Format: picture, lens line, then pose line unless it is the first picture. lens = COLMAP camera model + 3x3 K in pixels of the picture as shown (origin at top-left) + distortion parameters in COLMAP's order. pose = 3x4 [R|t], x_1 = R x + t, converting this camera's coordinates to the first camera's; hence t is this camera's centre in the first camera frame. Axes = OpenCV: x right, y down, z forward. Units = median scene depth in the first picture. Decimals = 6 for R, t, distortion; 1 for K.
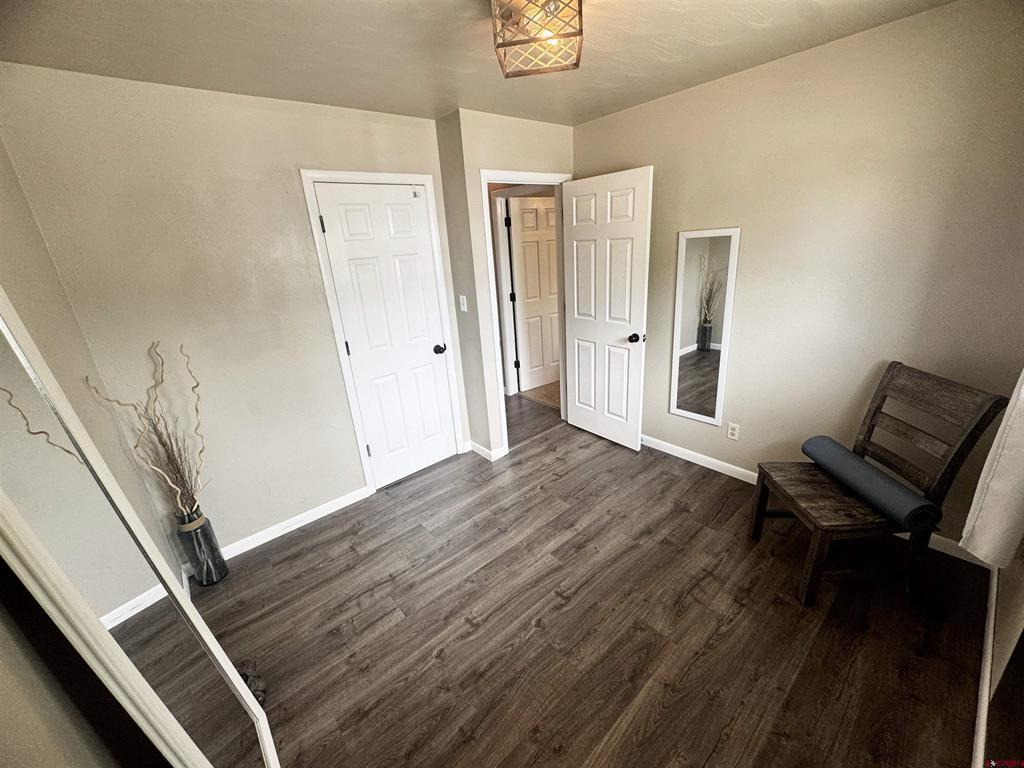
lens RADIAL K [[408.3, 0, 508.7], [0, 408.3, 385.2], [0, 0, 1]] dist [-0.001696, 0.000292]
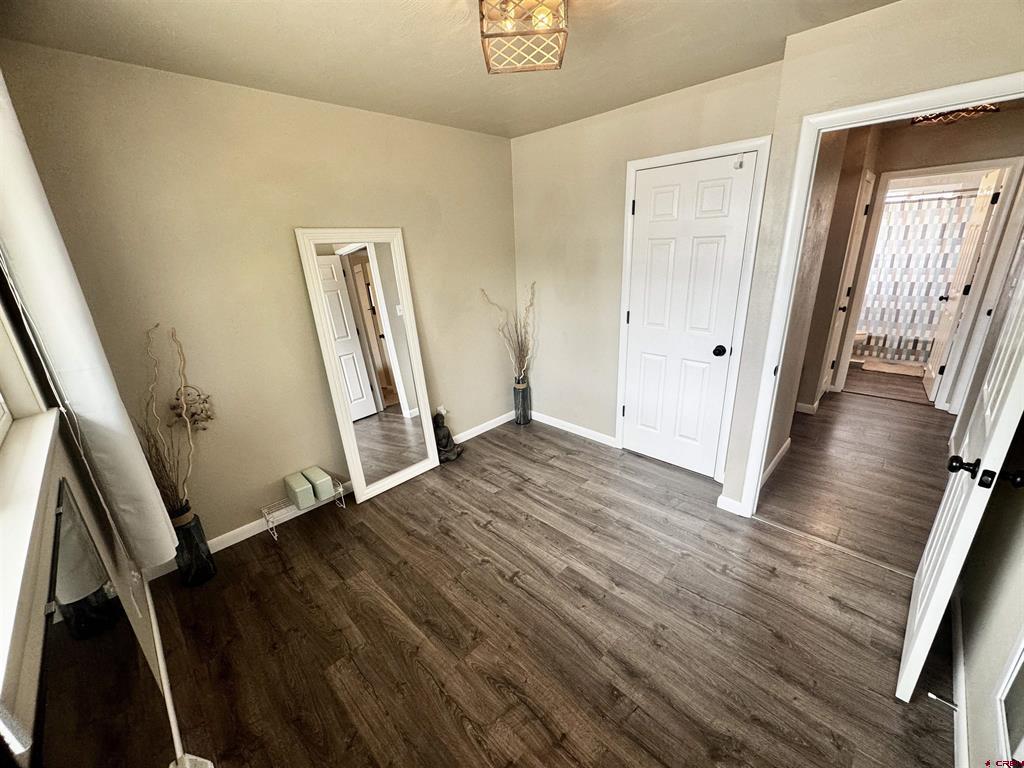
lens RADIAL K [[408.3, 0, 512.2], [0, 408.3, 384.2], [0, 0, 1]] dist [-0.001696, 0.000292]
pose [[0.085011, 0.382344, -0.920101, 0.821564], [-0.302081, 0.889871, 0.341872, -0.253526], [0.949484, 0.248882, 0.191147, 0.609555]]
